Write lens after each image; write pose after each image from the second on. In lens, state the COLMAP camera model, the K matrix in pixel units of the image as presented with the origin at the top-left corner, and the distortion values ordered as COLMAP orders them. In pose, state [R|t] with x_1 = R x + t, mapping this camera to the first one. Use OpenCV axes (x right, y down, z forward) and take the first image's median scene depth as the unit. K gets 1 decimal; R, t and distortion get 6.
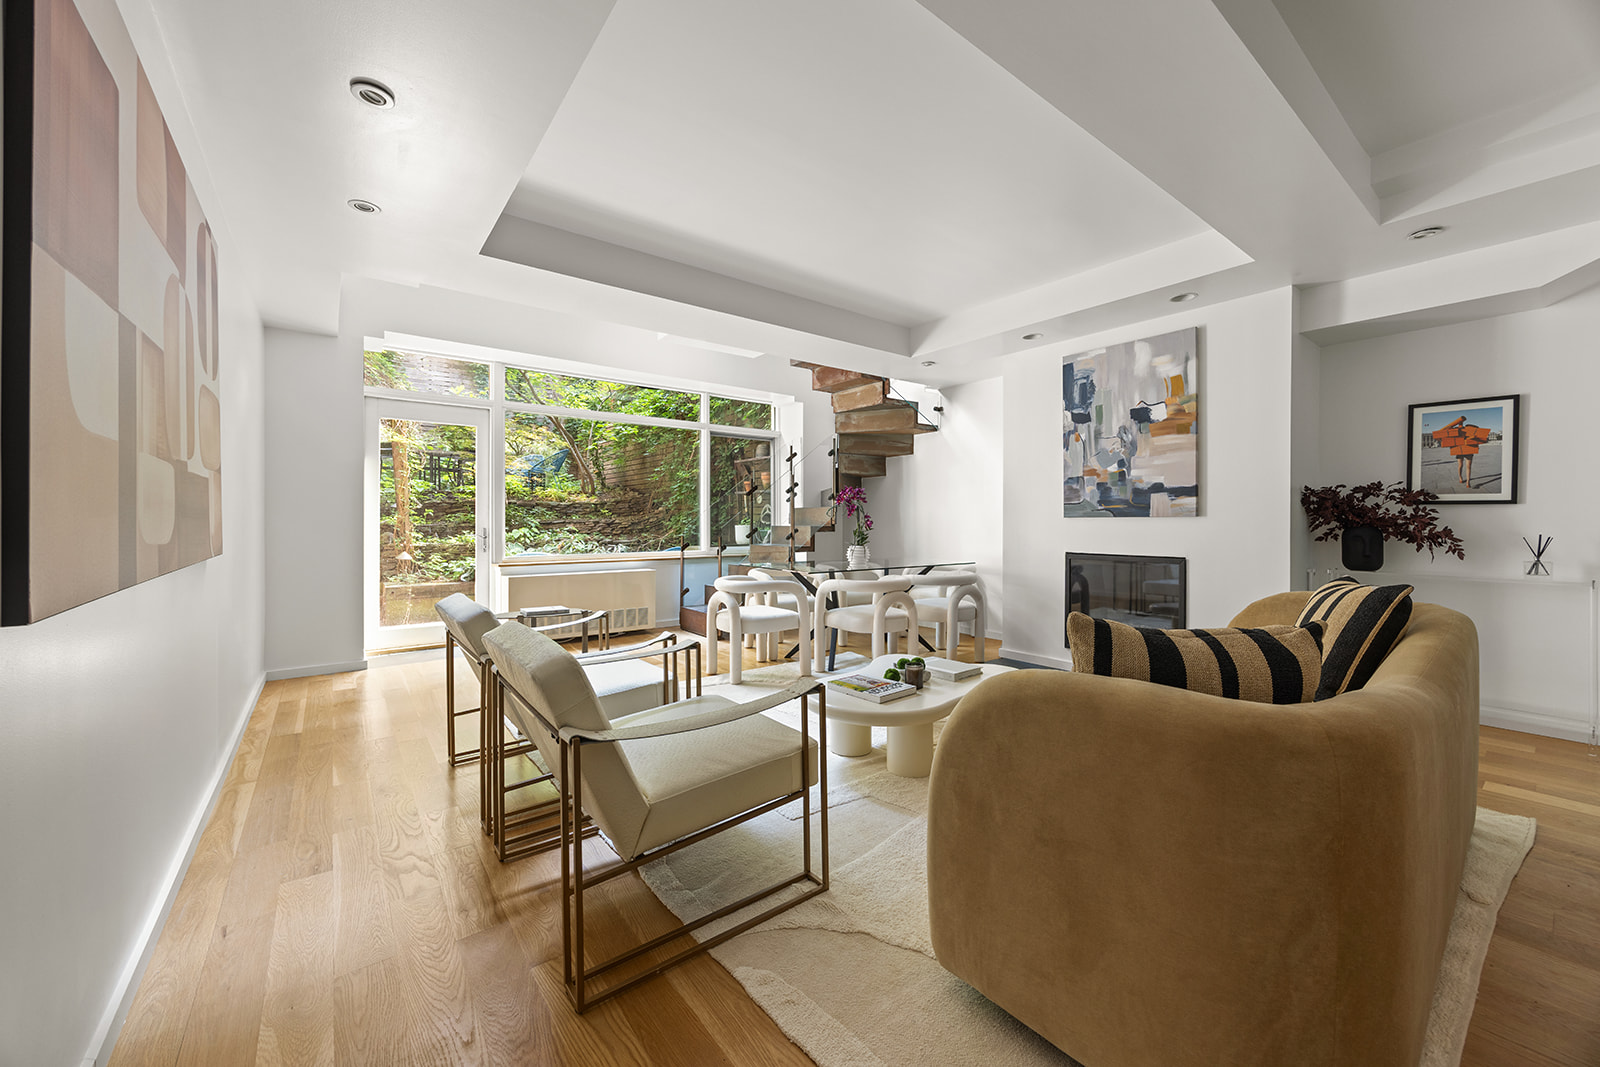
lens RADIAL K [[622.7, 0, 792.2], [0, 622.7, 528.9], [0, 0, 1]] dist [0.000721, 0.000086]
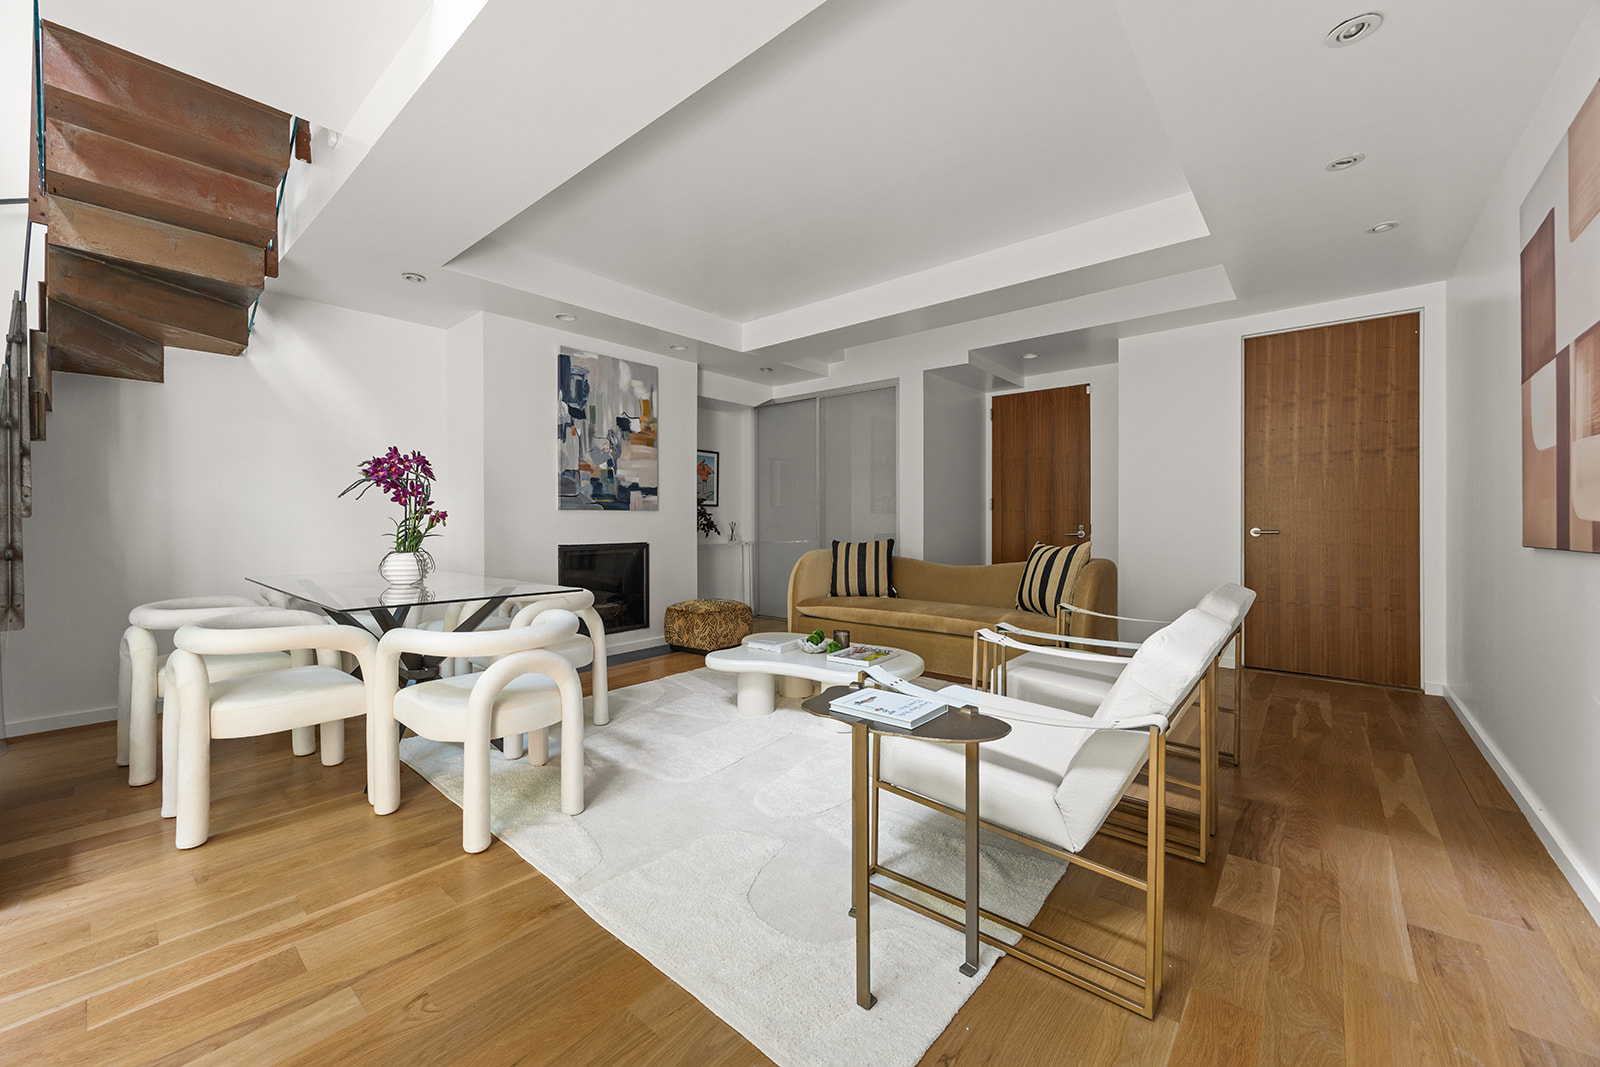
lens RADIAL K [[622.7, 0, 786.5], [0, 622.7, 522.9], [0, 0, 1]] dist [0.000721, 0.000086]
pose [[-0.203305, -0.003774, 0.979108, -0.624585], [0.014220, 0.999876, 0.006806, 0.000829], [-0.979012, 0.015307, -0.203226, 0.891672]]
